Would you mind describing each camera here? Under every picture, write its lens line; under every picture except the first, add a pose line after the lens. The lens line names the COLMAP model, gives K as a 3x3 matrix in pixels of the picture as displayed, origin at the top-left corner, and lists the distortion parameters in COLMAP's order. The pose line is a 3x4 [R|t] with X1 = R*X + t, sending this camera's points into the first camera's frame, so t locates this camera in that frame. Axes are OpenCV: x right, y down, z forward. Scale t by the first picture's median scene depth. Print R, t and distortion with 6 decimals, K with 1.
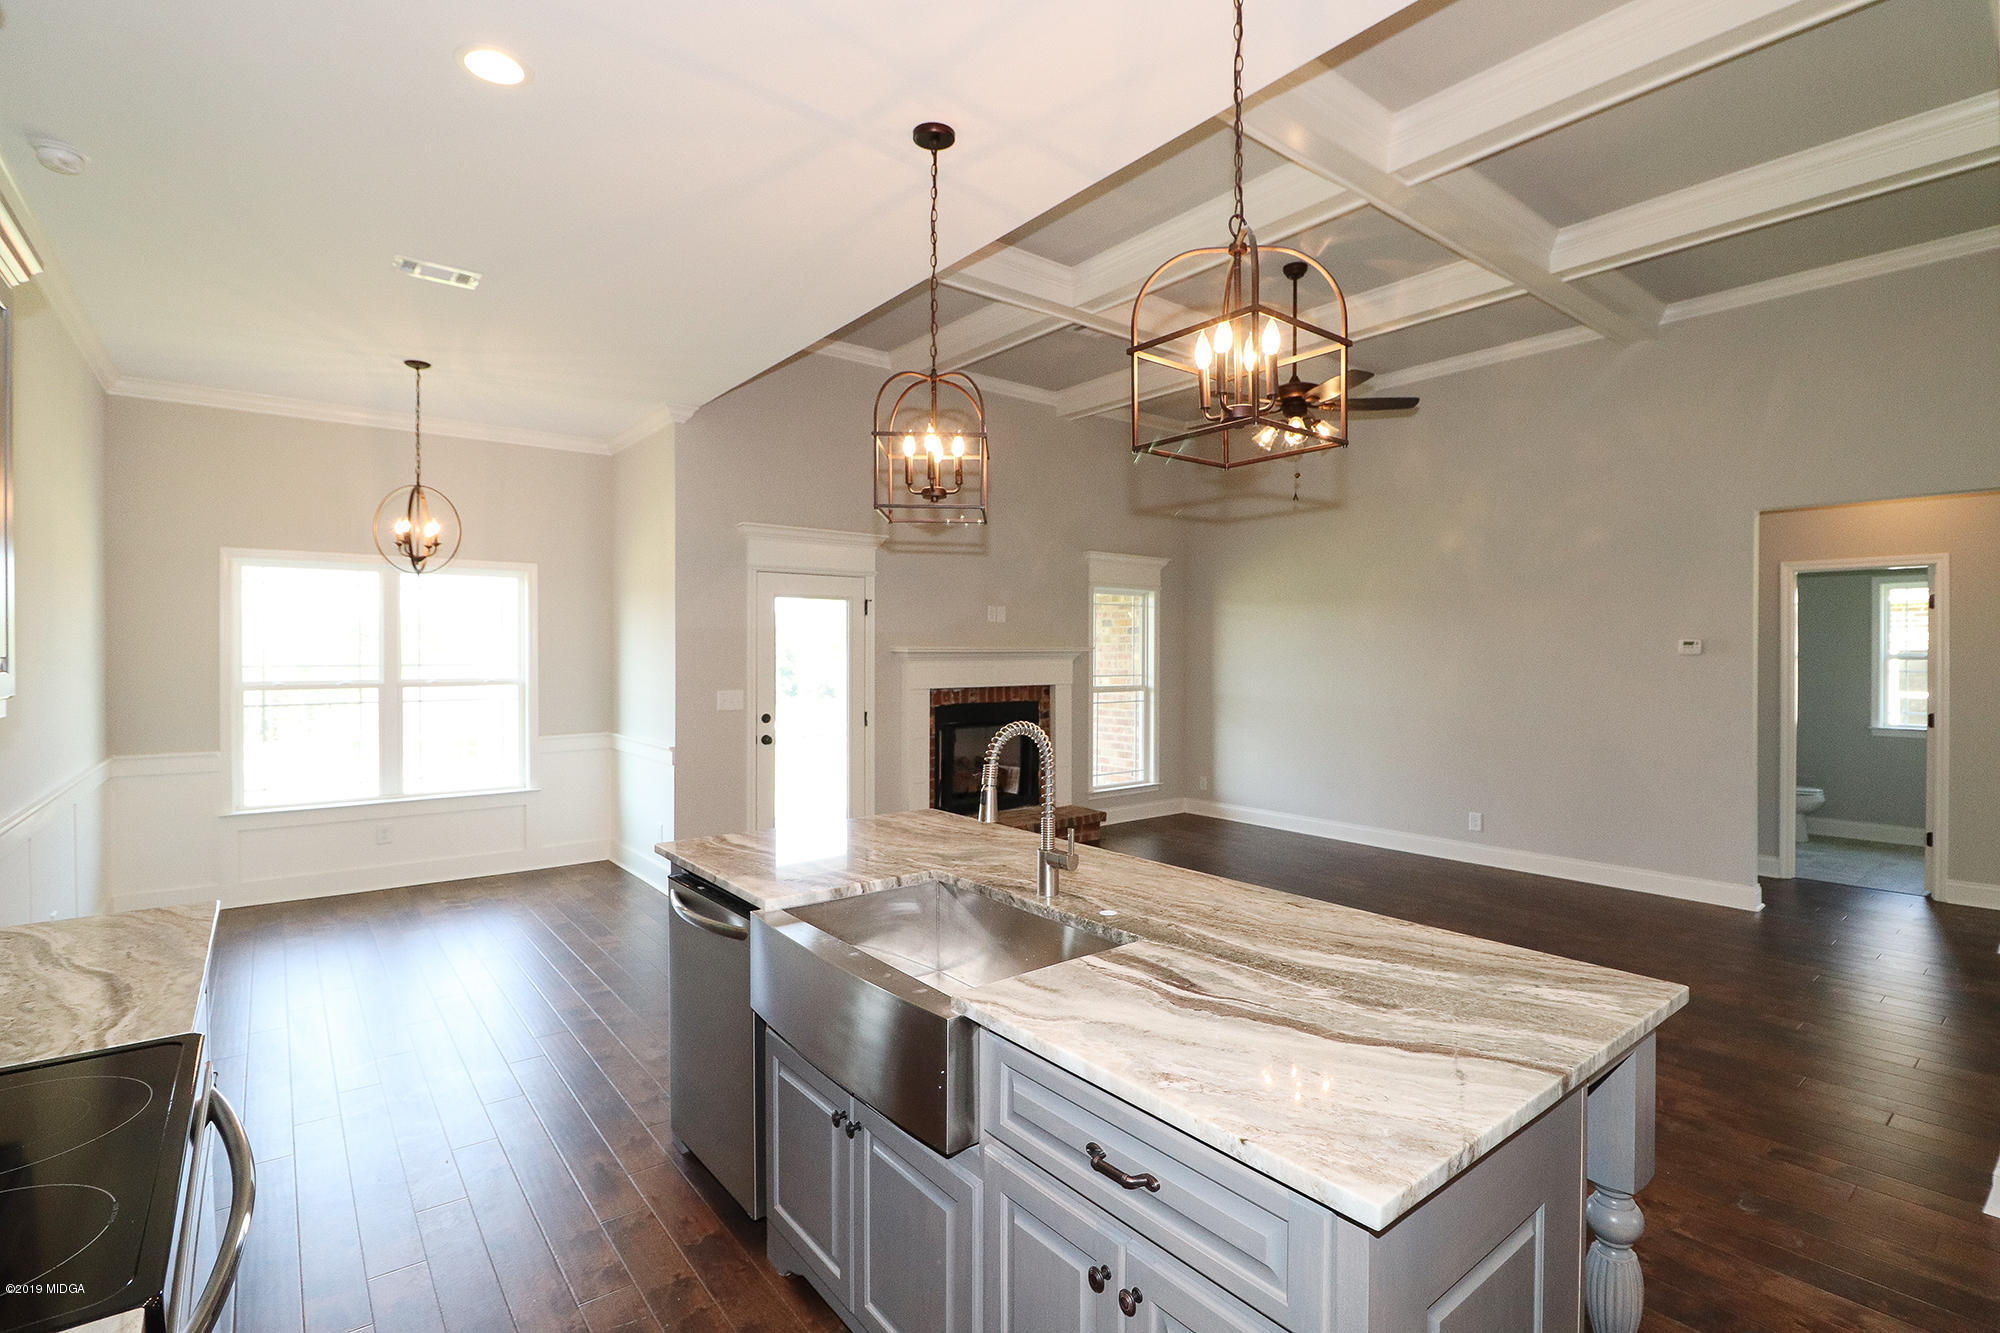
lens RADIAL K [[925.5, 0, 1004.0], [0, 925.5, 647.7], [0, 0, 1]] dist [-0.005411, -0.010534]
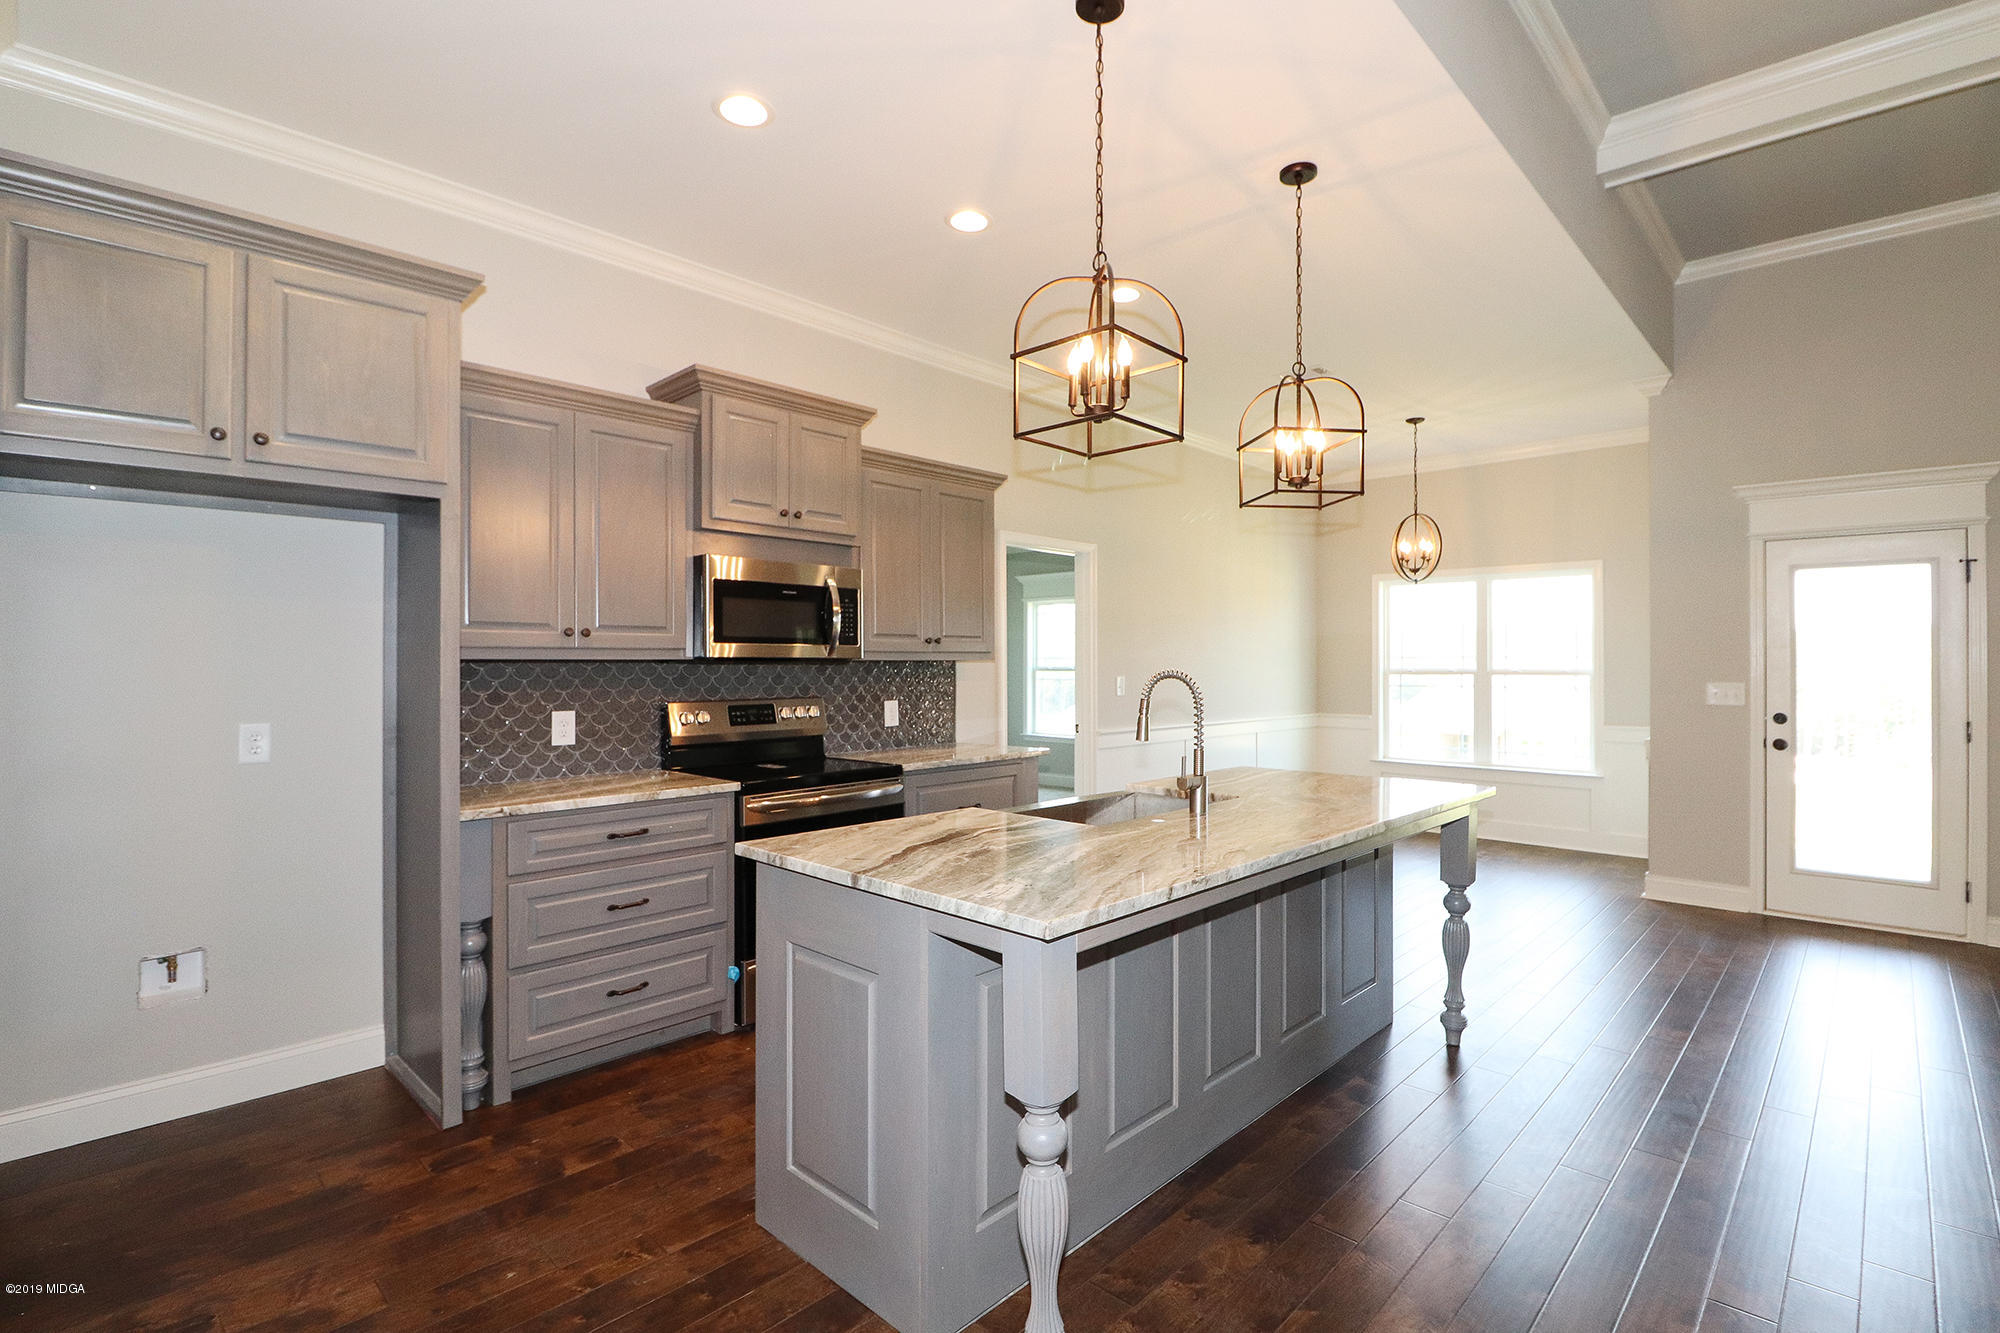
lens RADIAL K [[925.5, 0, 1016.4], [0, 925.5, 671.3], [0, 0, 1]] dist [-0.005411, -0.010534]
pose [[0.130415, 0.007912, -0.991428, 0.482738], [0.005394, 0.999948, 0.008689, 0.024804], [0.991445, -0.006481, 0.130366, 0.227524]]
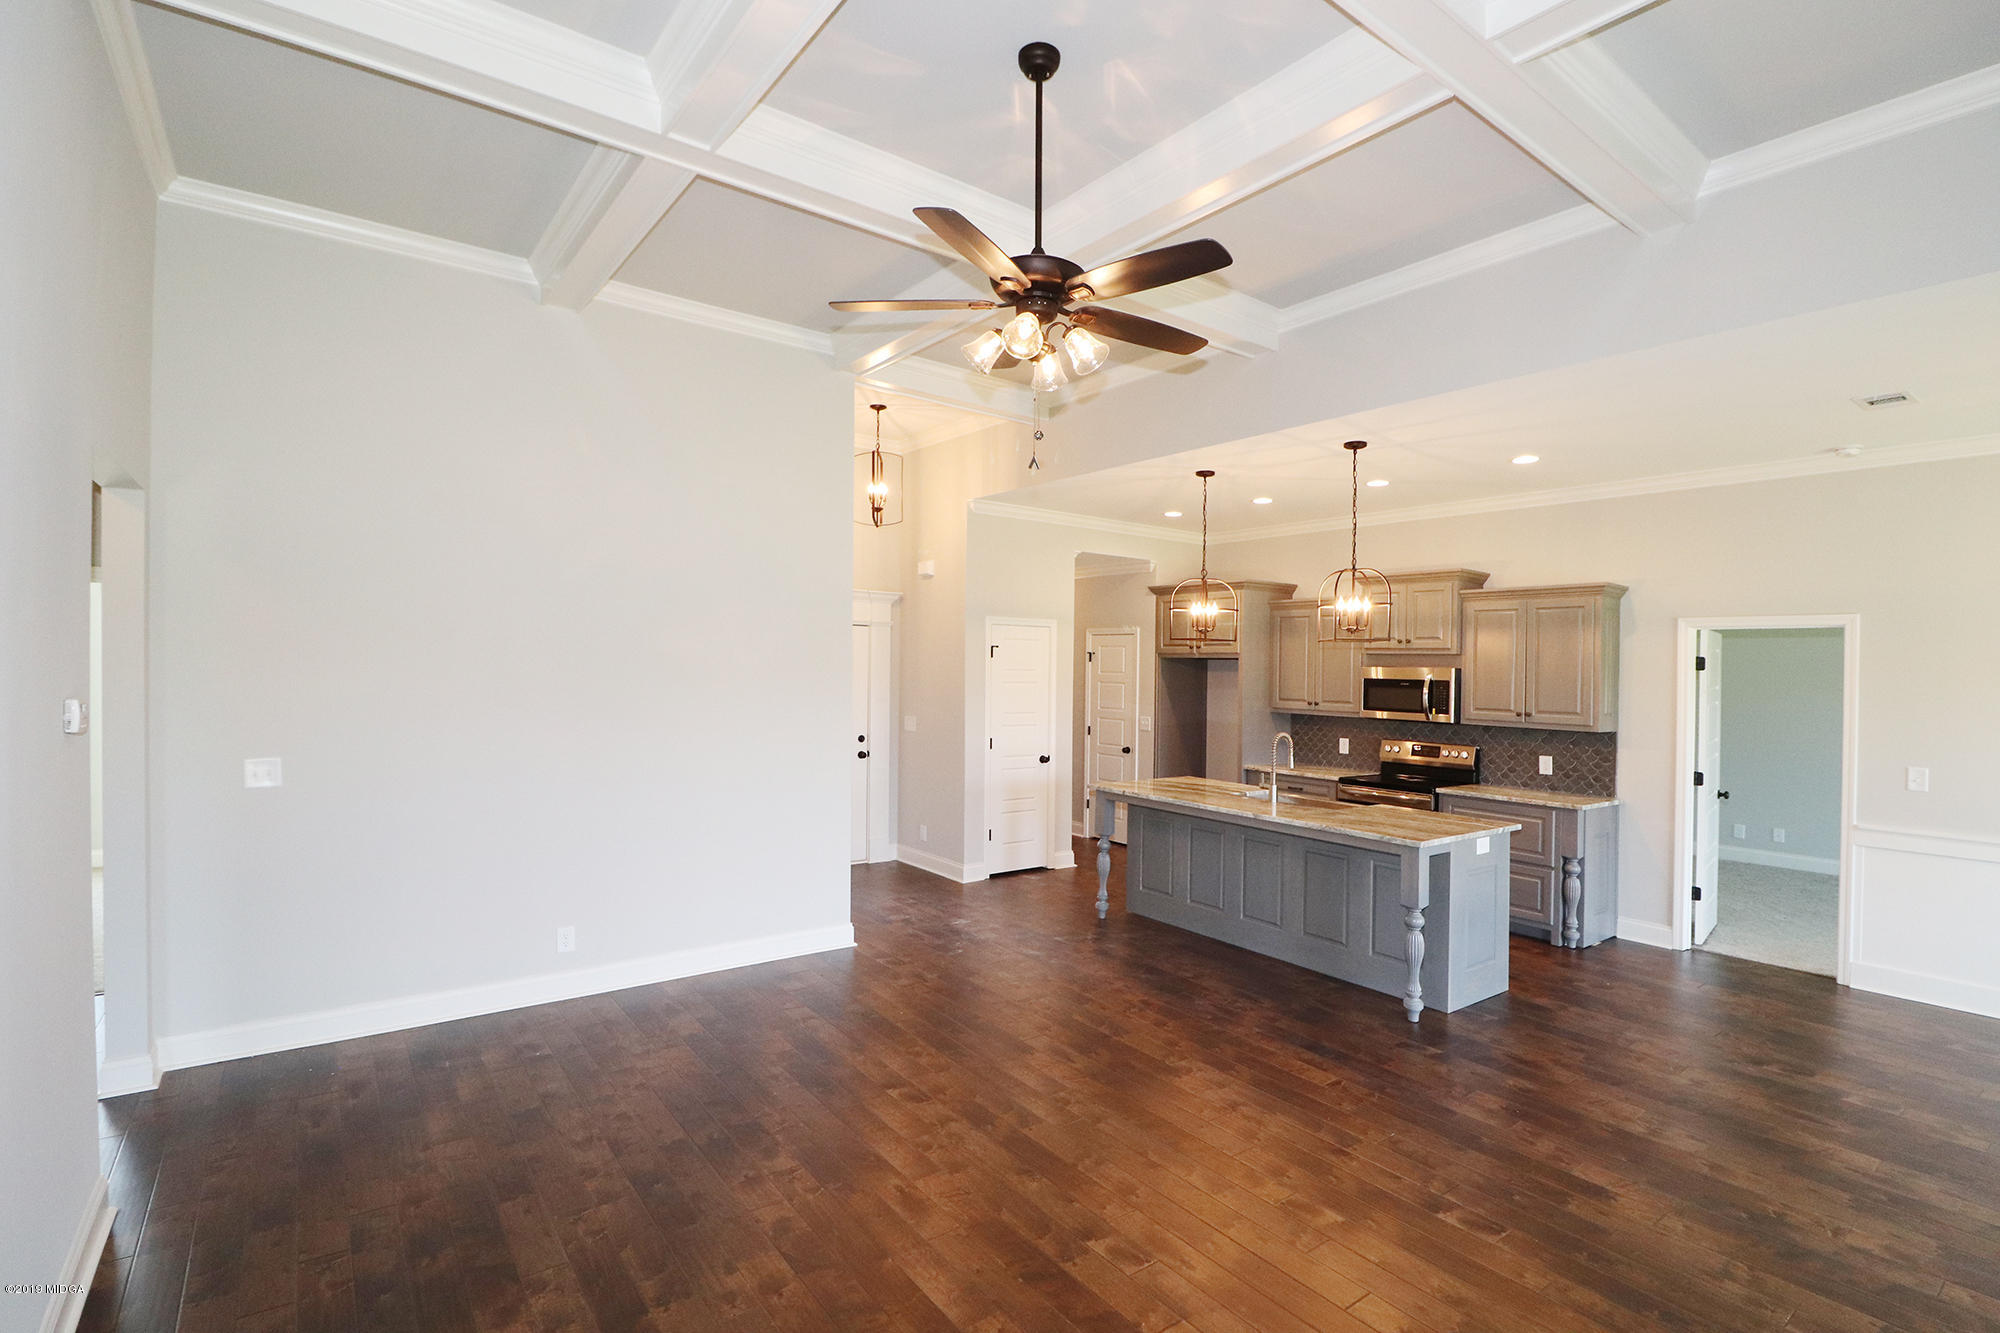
lens RADIAL K [[925.5, 0, 1019.9], [0, 925.5, 686.1], [0, 0, 1]] dist [-0.005411, -0.010534]
pose [[-0.999369, -0.020872, 0.028741, 0.278714], [-0.020447, 0.999678, 0.015033, -0.030673], [-0.029046, 0.014435, -0.999474, 1.352920]]
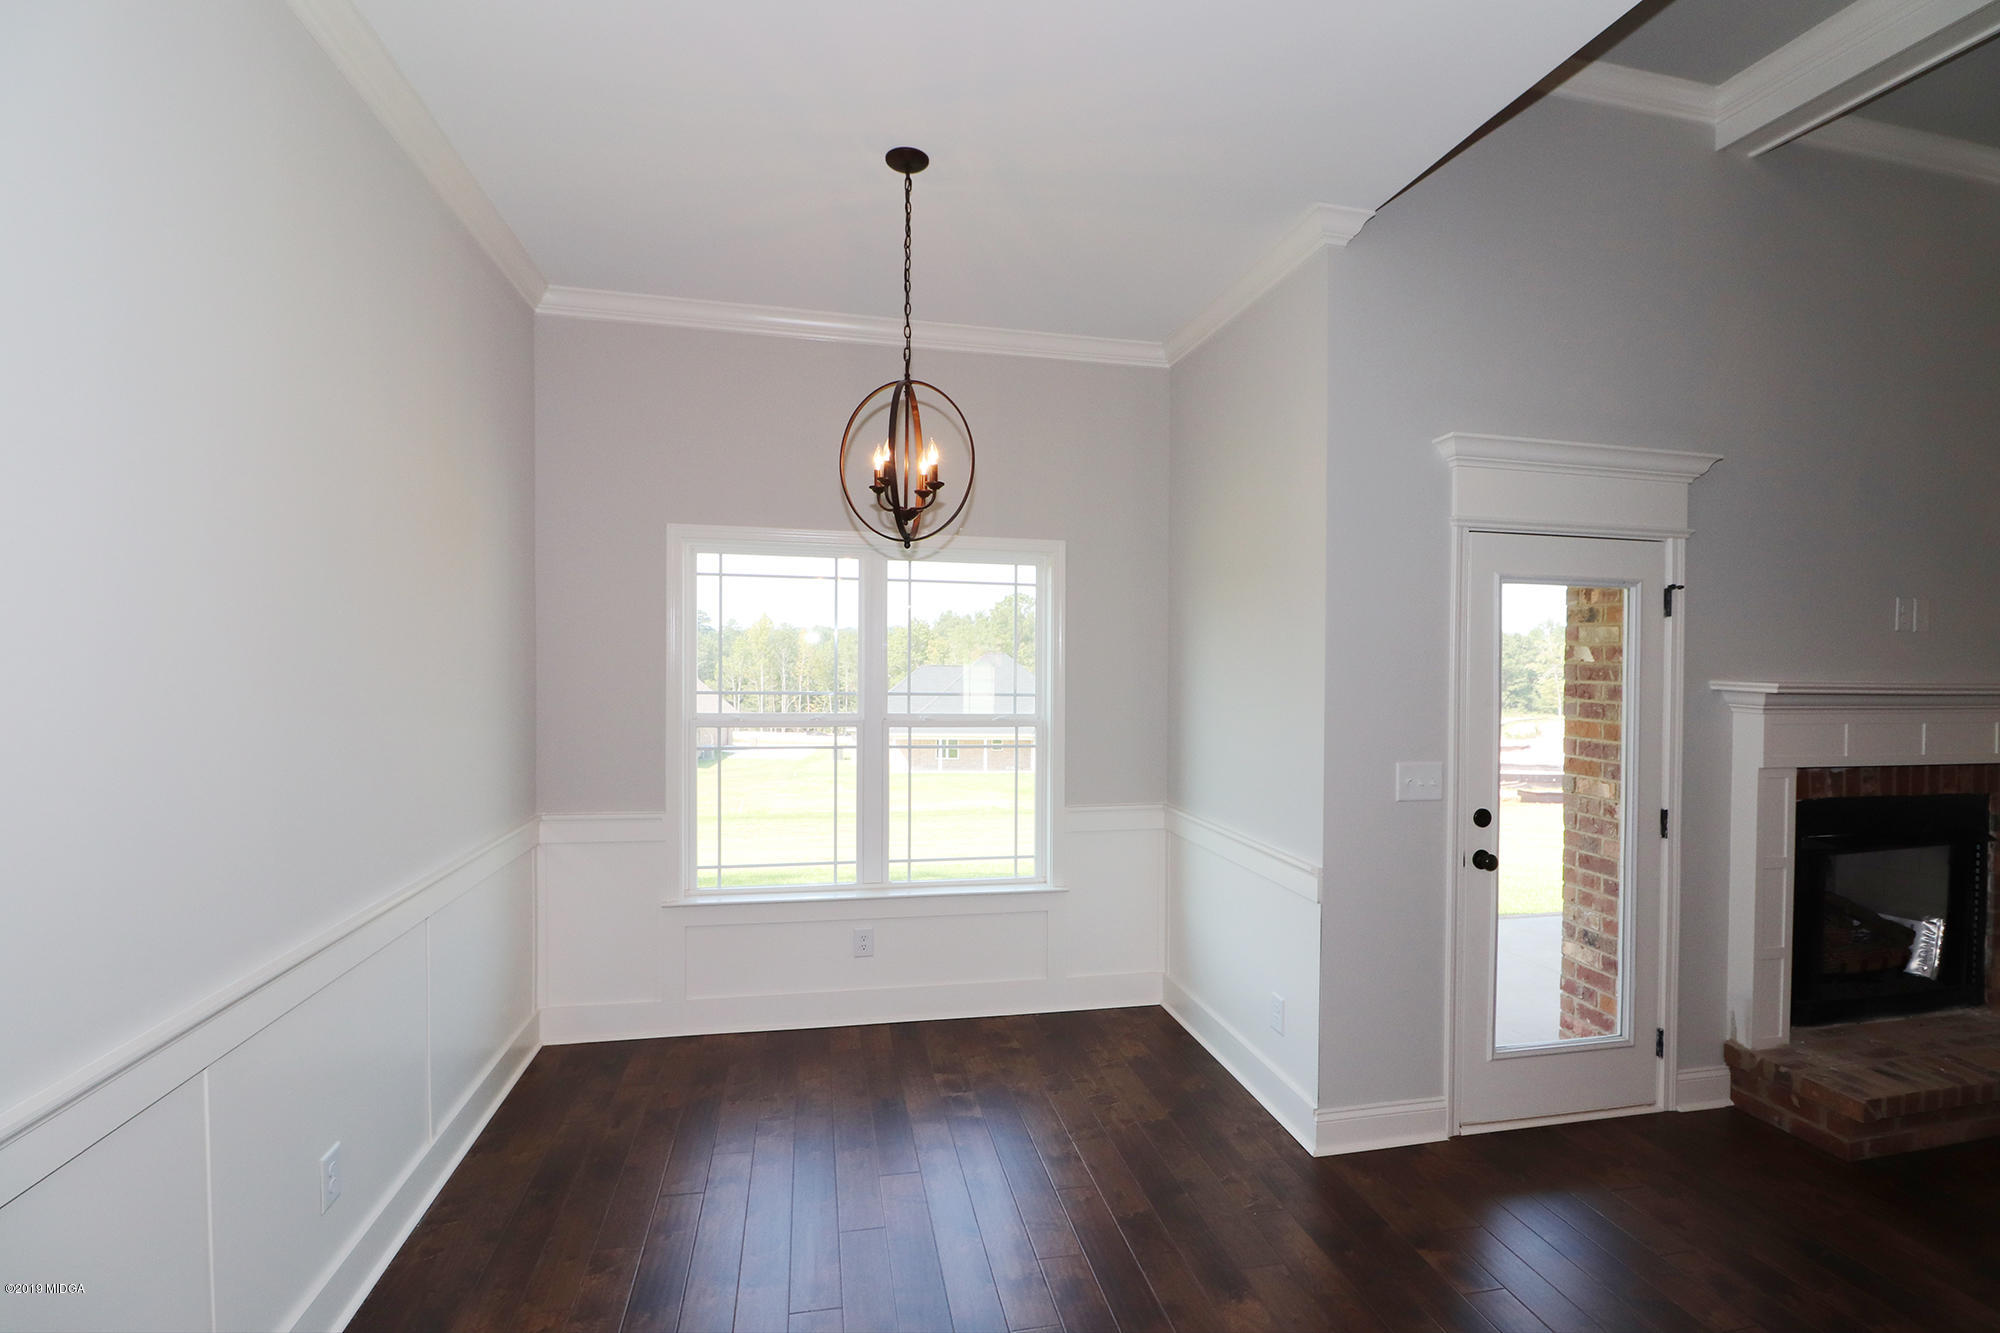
lens RADIAL K [[925.5, 0, 1010.2], [0, 925.5, 672.3], [0, 0, 1]] dist [-0.005411, -0.010534]
pose [[0.893738, 0.019139, -0.448181, -0.273119], [-0.013143, 0.999778, 0.016487, -0.010015], [0.448397, -0.008844, 0.893791, 0.440216]]
